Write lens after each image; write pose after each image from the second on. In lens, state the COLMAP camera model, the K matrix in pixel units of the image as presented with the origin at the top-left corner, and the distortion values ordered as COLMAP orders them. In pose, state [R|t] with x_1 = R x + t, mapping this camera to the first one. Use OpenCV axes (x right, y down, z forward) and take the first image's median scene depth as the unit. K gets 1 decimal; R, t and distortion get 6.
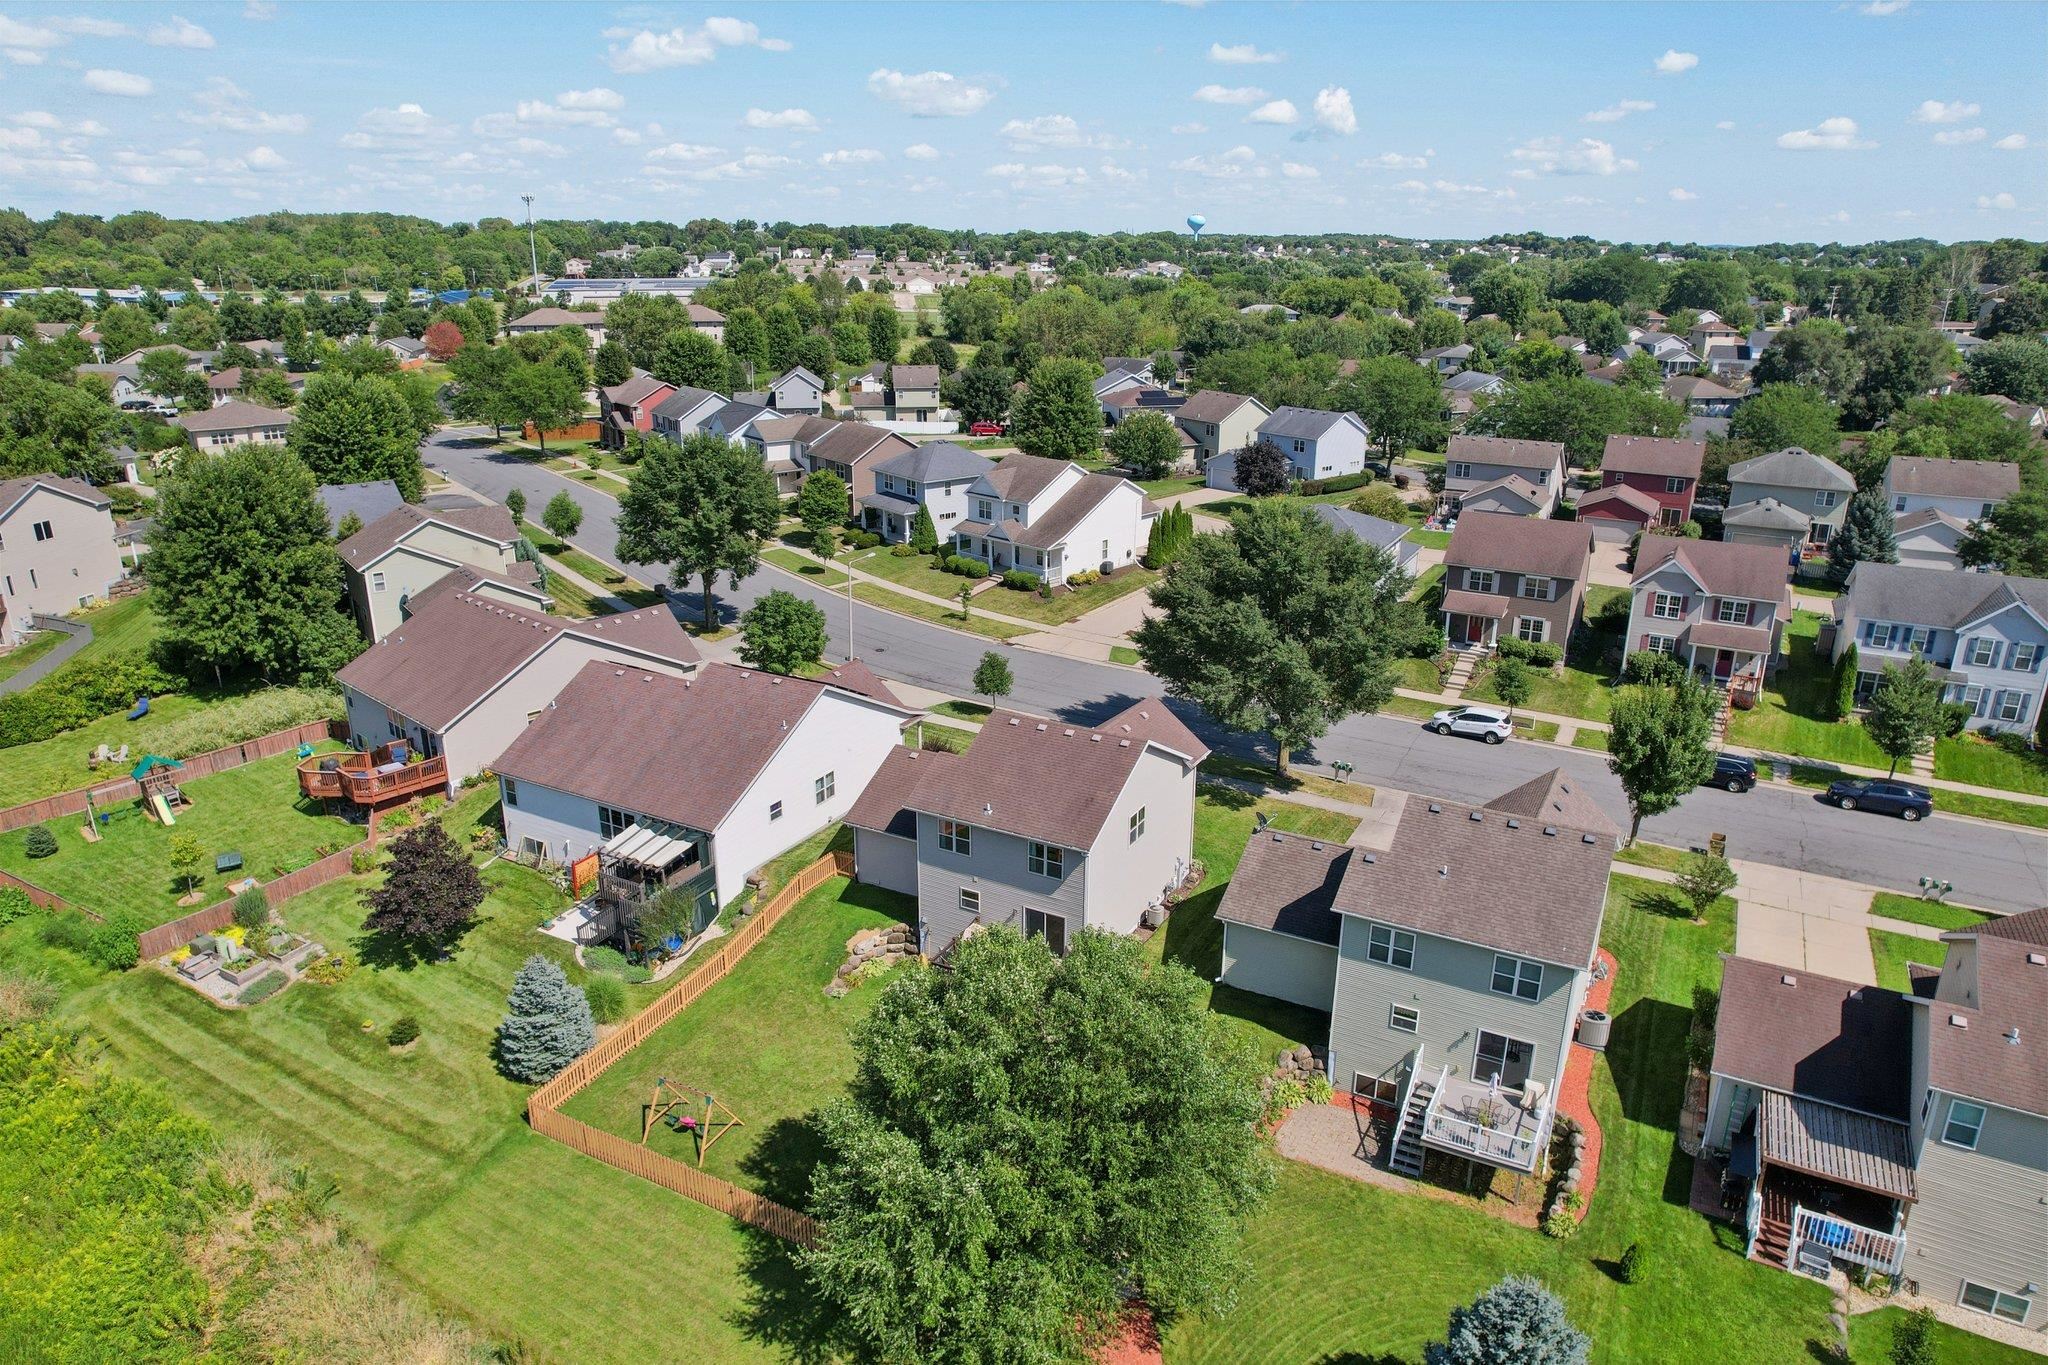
lens RADIAL K [[1302.4, 0, 1017.9], [0, 1302.4, 680.5], [0, 0, 1]] dist [-0.067951, 0.056552]
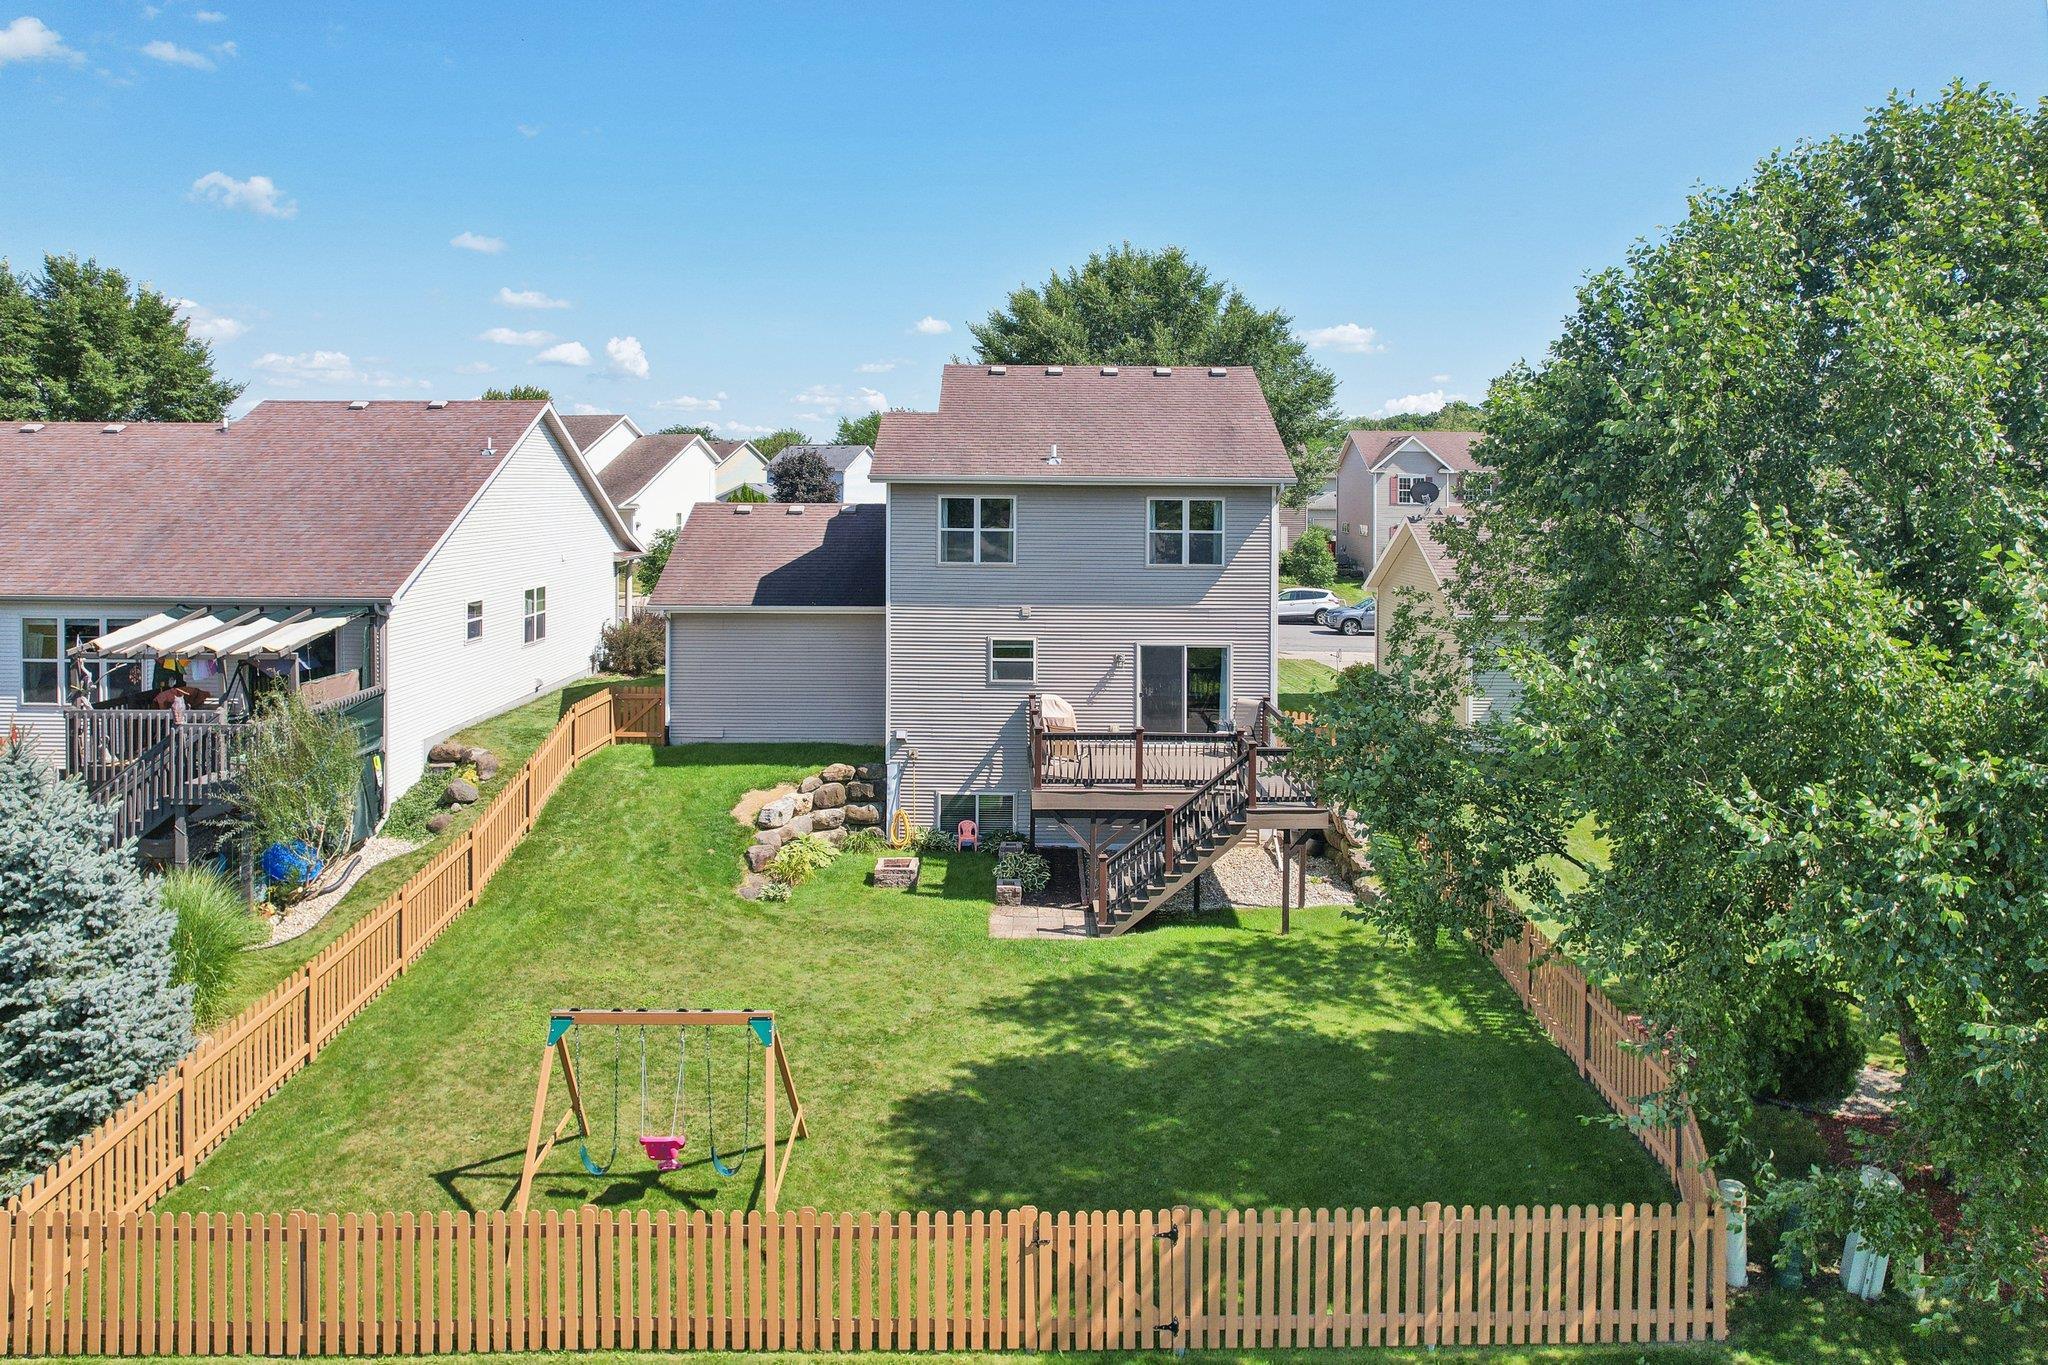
lens RADIAL K [[1361.9, 0, 1016.1], [0, 1361.9, 507.2], [0, 0, 1]] dist [-0.074378, 0.049839]
pose [[0.876052, -0.003497, 0.482204, -0.207058], [0.149564, 0.952630, -0.264815, 0.182749], [-0.458436, 0.304112, 0.835077, 0.405121]]
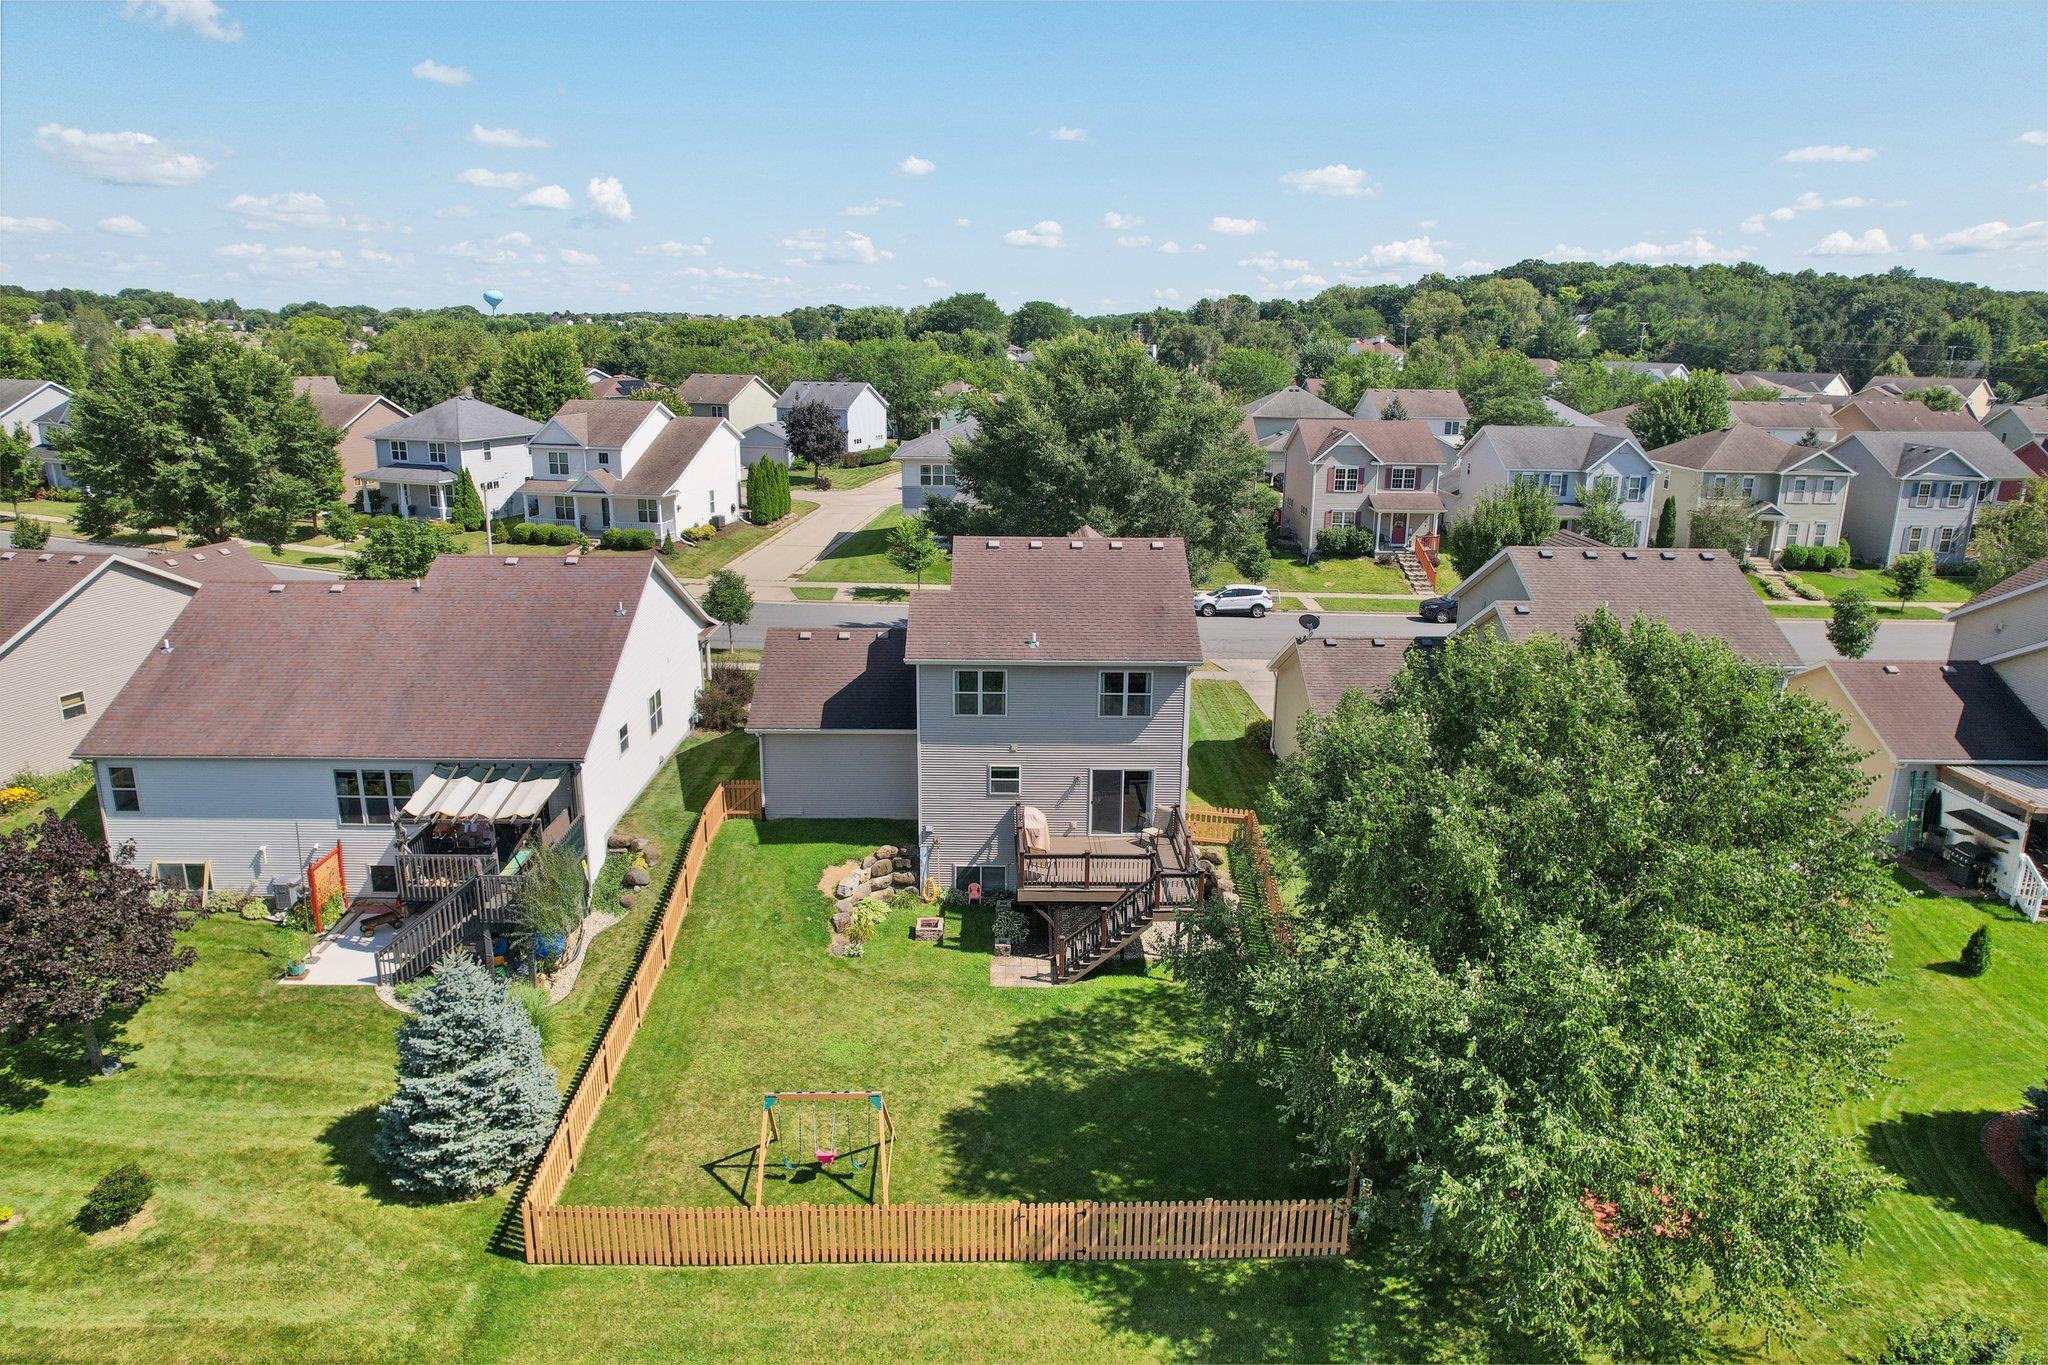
lens RADIAL K [[1302.4, 0, 1017.9], [0, 1302.4, 680.5], [0, 0, 1]] dist [-0.067951, 0.056552]
pose [[0.870688, -0.121167, 0.476677, -0.268342], [0.149562, 0.988509, -0.021918, 0.095922], [-0.468544, 0.090377, 0.878805, 0.263270]]
